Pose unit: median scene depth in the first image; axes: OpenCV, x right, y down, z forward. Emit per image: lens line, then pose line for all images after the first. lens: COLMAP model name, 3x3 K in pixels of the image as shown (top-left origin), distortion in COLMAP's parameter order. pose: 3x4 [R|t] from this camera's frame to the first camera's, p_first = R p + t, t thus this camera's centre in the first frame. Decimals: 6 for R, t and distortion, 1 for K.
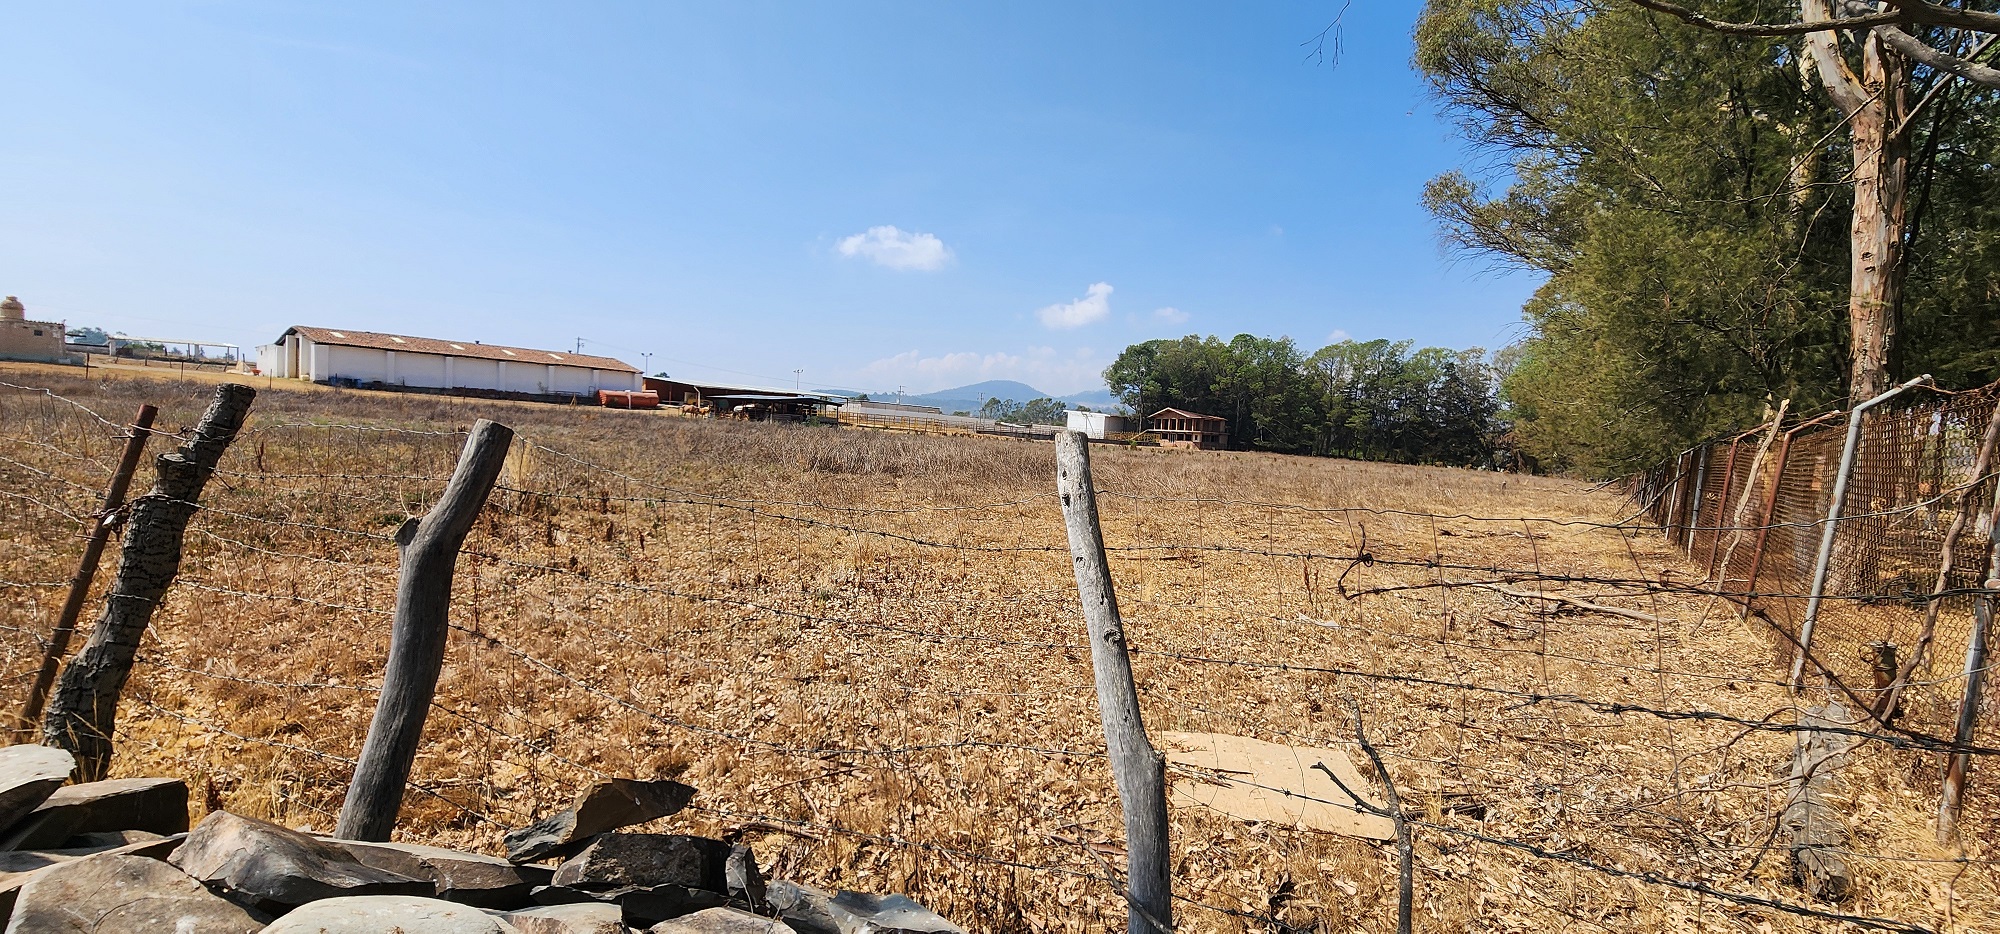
lens RADIAL K [[822.5, 0, 1004.1], [0, 822.5, 469.4], [0, 0, 1]] dist [-0.001677, 0.001558]
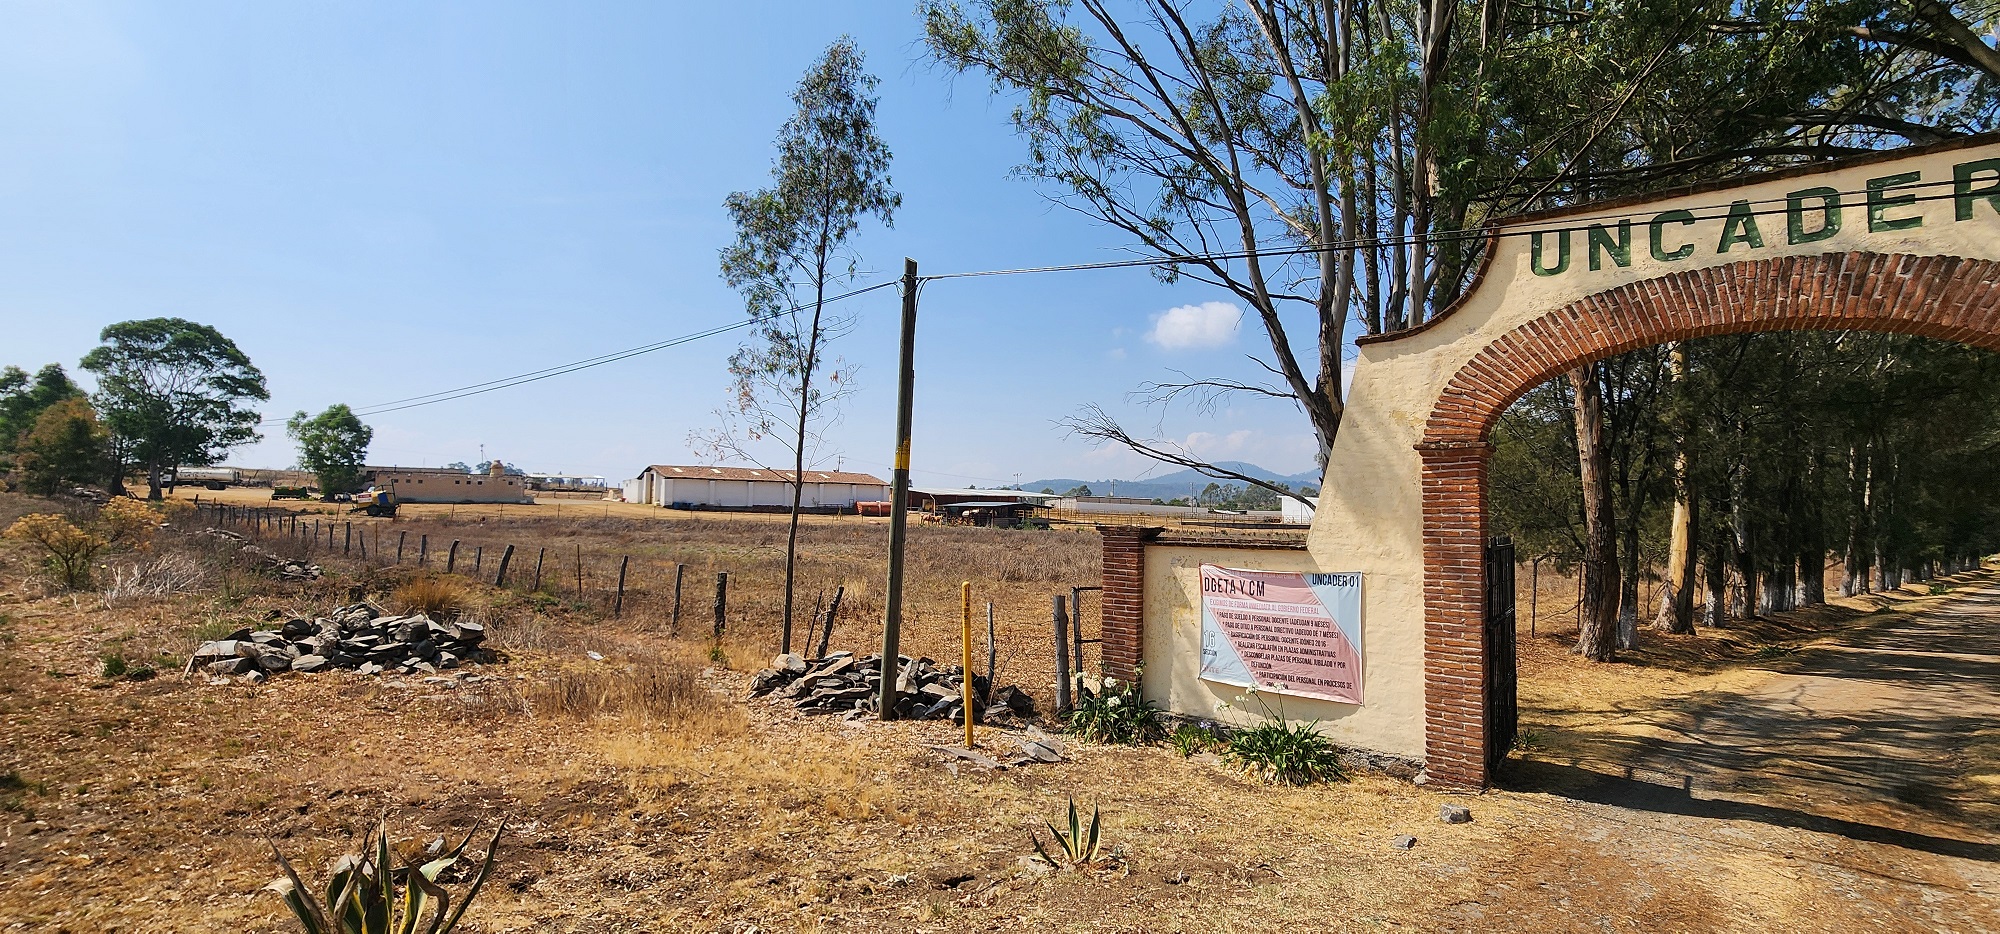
lens RADIAL K [[822.5, 0, 1004.1], [0, 822.5, 469.4], [0, 0, 1]] dist [-0.001677, 0.001558]
pose [[0.962877, -0.051260, -0.265029, 0.023496], [0.023287, 0.993918, -0.107632, -0.004529], [0.268935, 0.097464, 0.958214, -0.062788]]
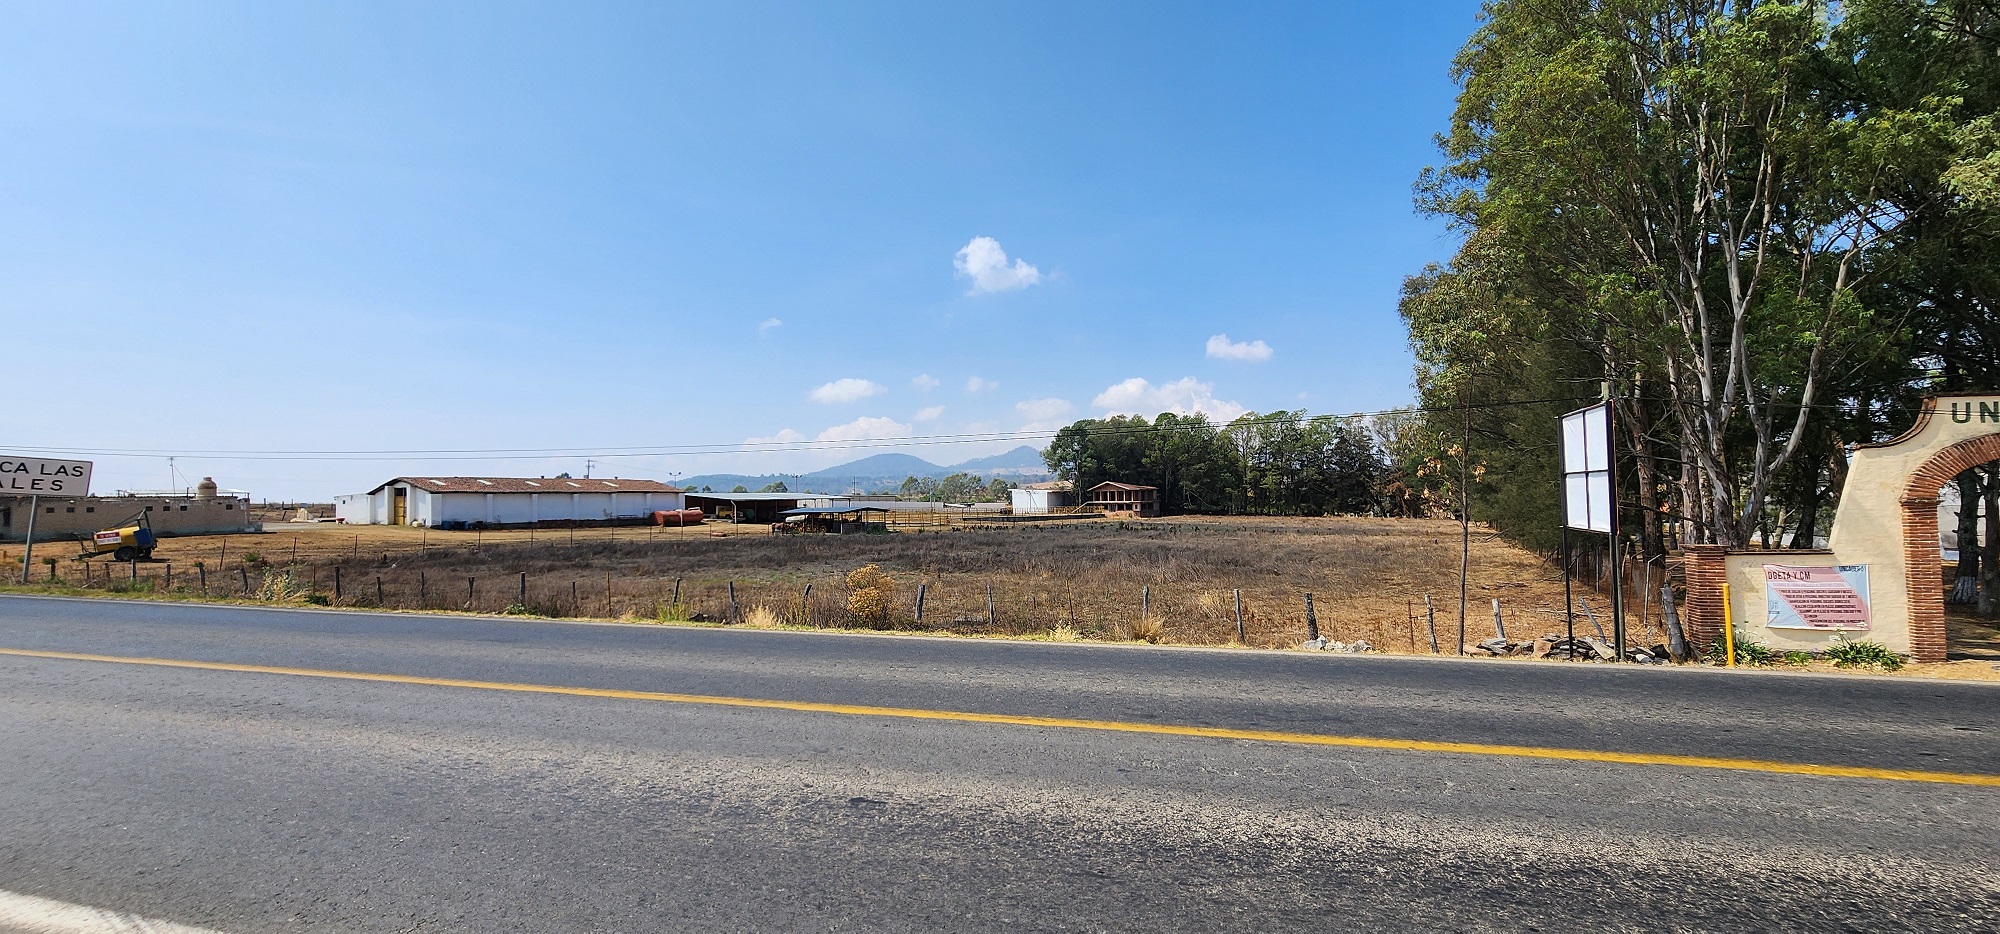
lens RADIAL K [[821.5, 0, 1004.9], [0, 821.5, 470.7], [0, 0, 1]] dist [-0.001031, 0.000589]
pose [[0.988547, -0.068094, 0.134677, -0.095616], [0.078934, 0.993913, -0.076853, -0.016036], [-0.128624, 0.086603, 0.987905, -0.097281]]
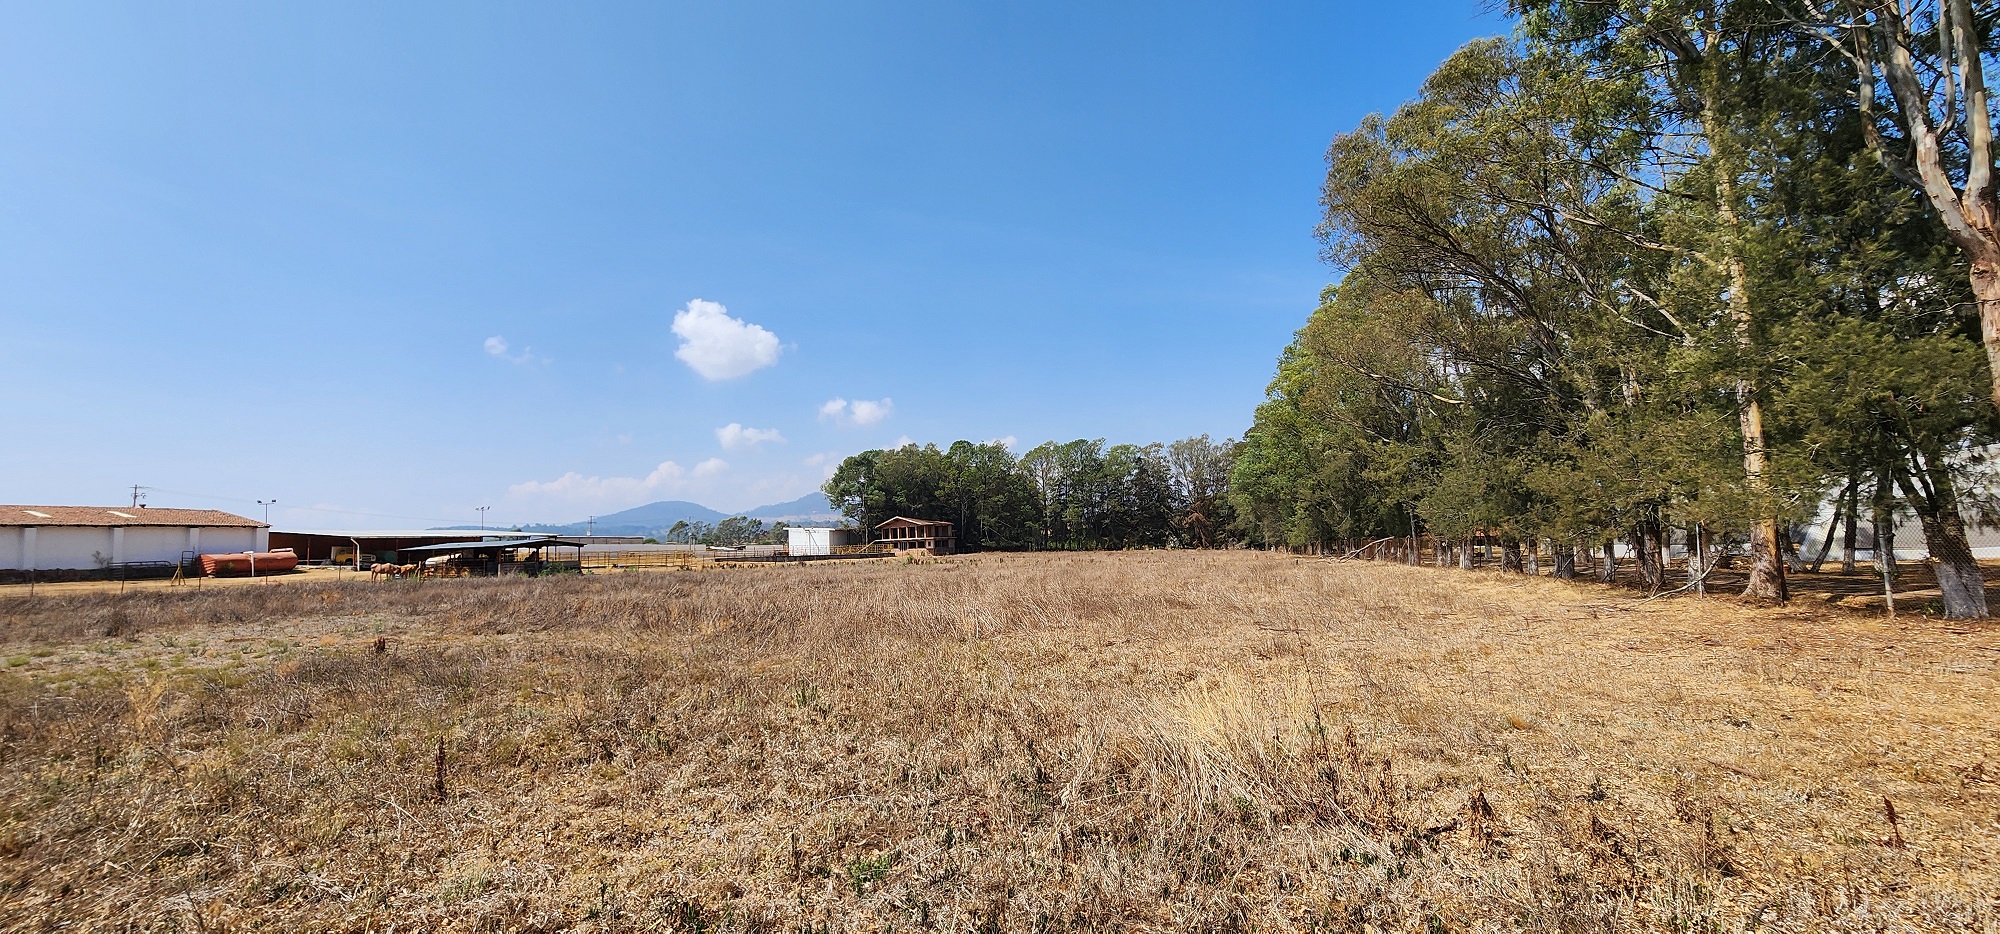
lens RADIAL K [[822.5, 0, 1004.1], [0, 822.5, 469.4], [0, 0, 1]] dist [-0.001677, 0.001558]
pose [[0.924757, -0.058308, 0.376064, -0.056874], [0.107321, 0.988041, -0.110714, -0.007695], [-0.365111, 0.142743, 0.919956, 0.027929]]
